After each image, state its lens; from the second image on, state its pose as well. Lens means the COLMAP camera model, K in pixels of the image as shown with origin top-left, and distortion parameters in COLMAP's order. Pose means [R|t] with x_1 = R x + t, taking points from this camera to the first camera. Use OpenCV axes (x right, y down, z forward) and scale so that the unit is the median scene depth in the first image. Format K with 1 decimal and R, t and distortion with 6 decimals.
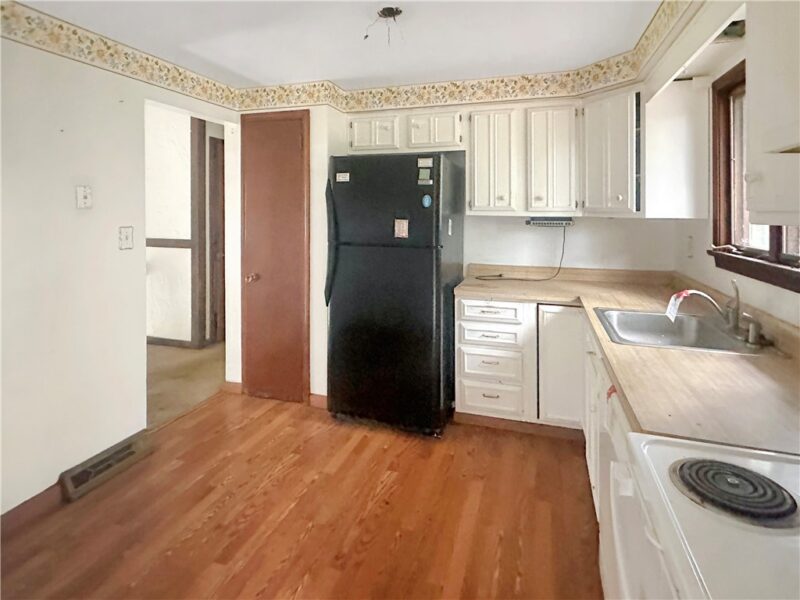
lens RADIAL K [[422.6, 0, 400.0], [0, 422.6, 300.0], [0, 0, 1]] dist [0.001764, 0.000361]
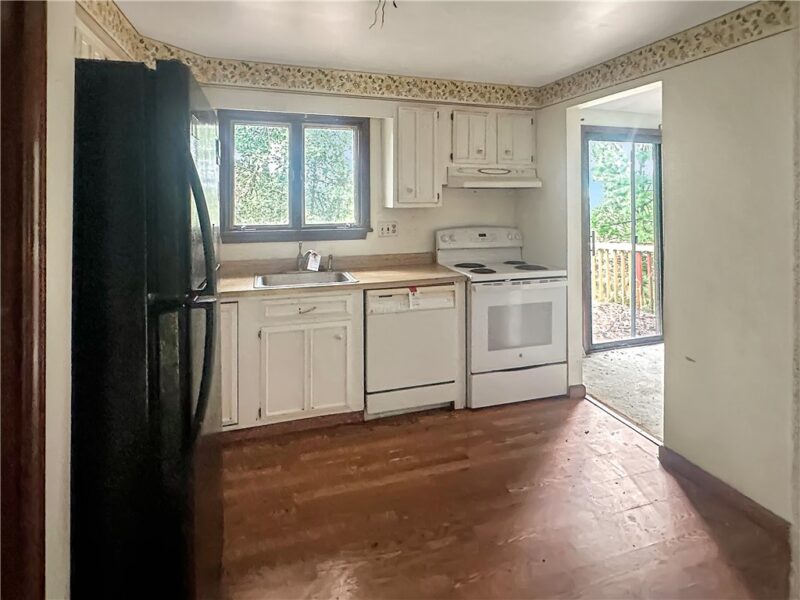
lens RADIAL K [[422.6, 0, 400.0], [0, 422.6, 300.0], [0, 0, 1]] dist [0.001764, 0.000361]
pose [[0.819794, -0.130460, 0.557600, -0.515792], [0.119558, 0.991239, 0.056140, -0.034252], [-0.560039, 0.020642, 0.828209, 0.158485]]
